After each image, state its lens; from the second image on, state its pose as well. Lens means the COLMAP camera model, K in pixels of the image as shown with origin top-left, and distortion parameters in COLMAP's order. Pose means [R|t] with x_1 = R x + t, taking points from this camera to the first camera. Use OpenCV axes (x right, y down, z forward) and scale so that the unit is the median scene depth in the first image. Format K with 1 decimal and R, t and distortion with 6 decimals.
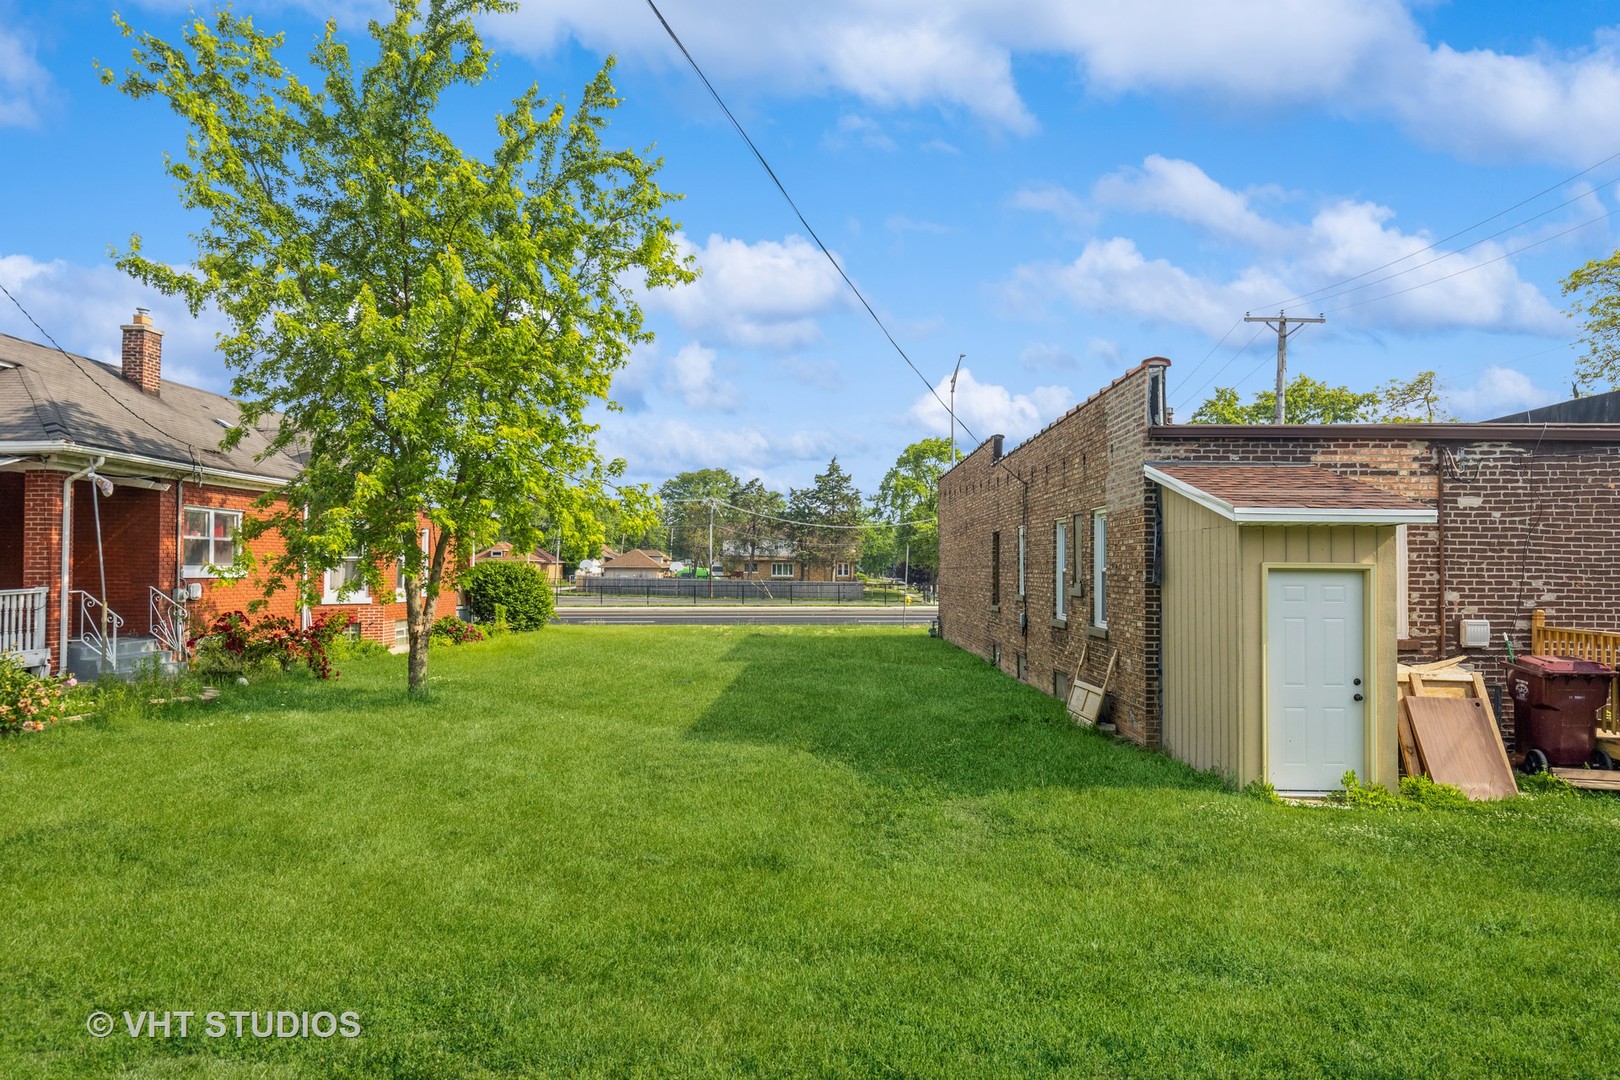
lens RADIAL K [[1048.4, 0, 812.1], [0, 1048.4, 543.3], [0, 0, 1]] dist [-0.004276, 0.001151]
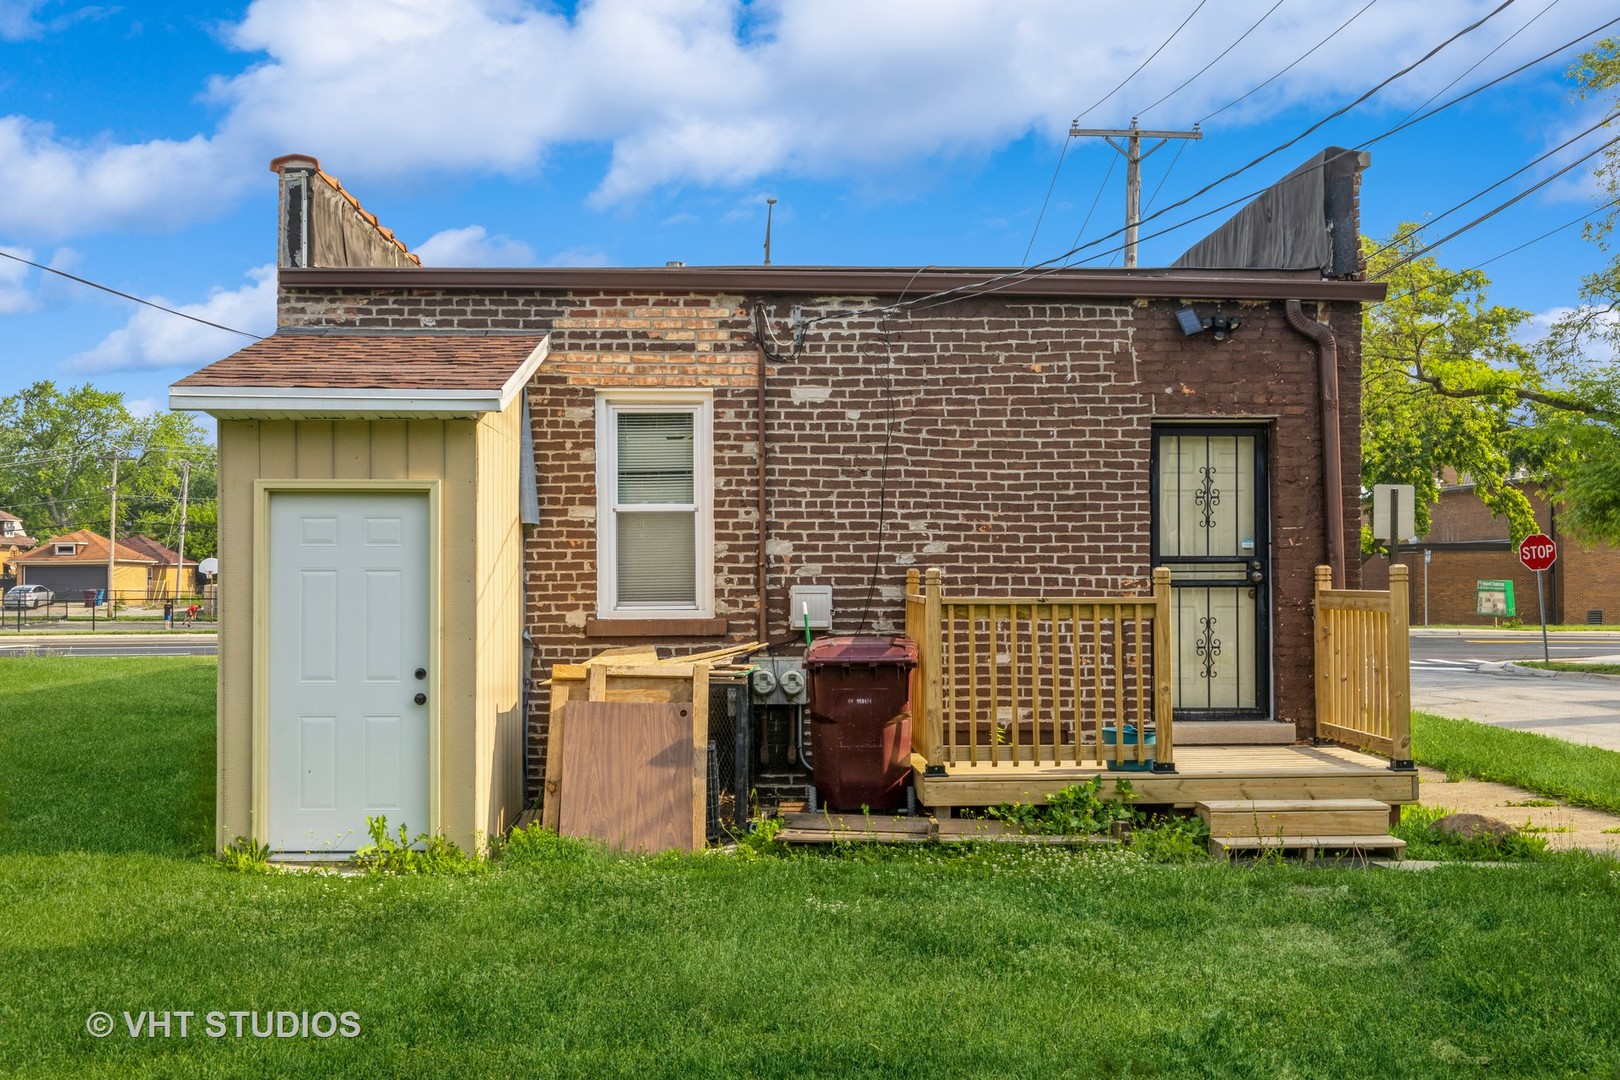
lens RADIAL K [[1793.7, 0, 806.3], [0, 1793.7, 540.1], [0, 0, 1]] dist [0.002811, 0.000000]
pose [[0.997897, -0.005781, 0.064559, 0.557934], [0.005493, 0.999974, 0.004643, 0.041311], [-0.064584, -0.004278, 0.997903, -0.051632]]
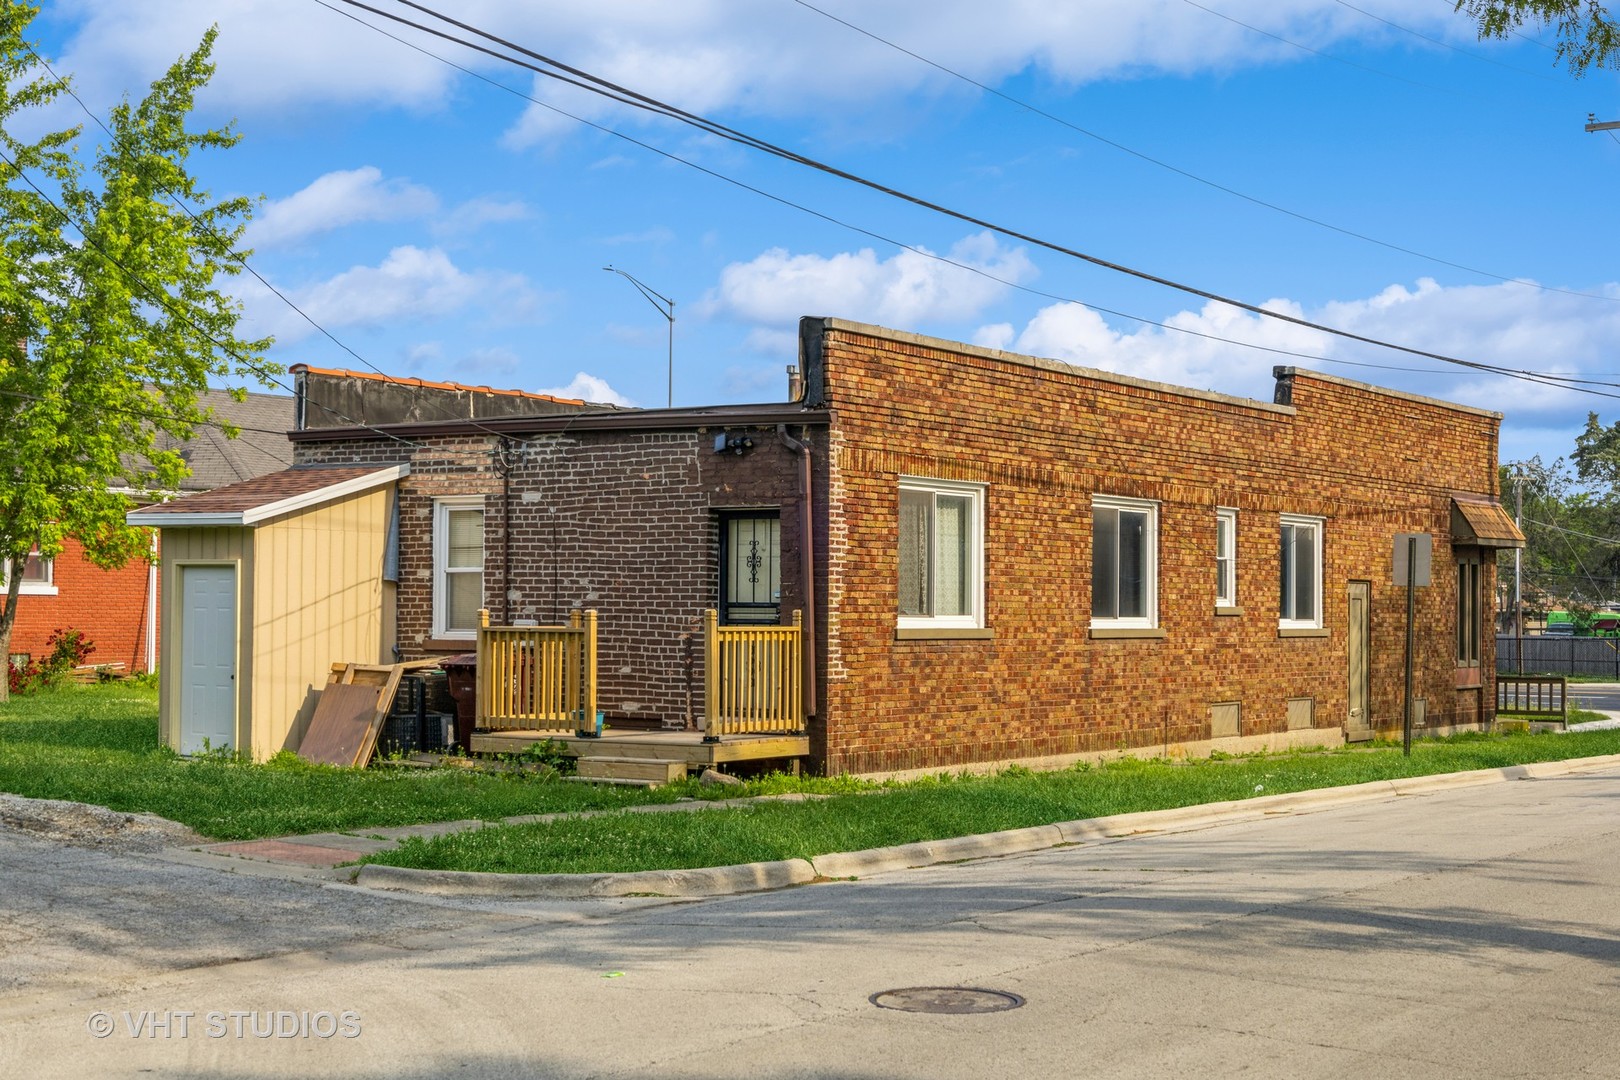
lens RADIAL K [[2425.4, 0, 808.0], [0, 2425.4, 542.0], [0, 0, 1]] dist [-0.059975, 0.000000]
pose [[0.840233, -0.013589, -0.542055, 2.046335], [0.009274, 0.999900, -0.010691, 0.027691], [0.542146, 0.003956, 0.840275, -0.728909]]
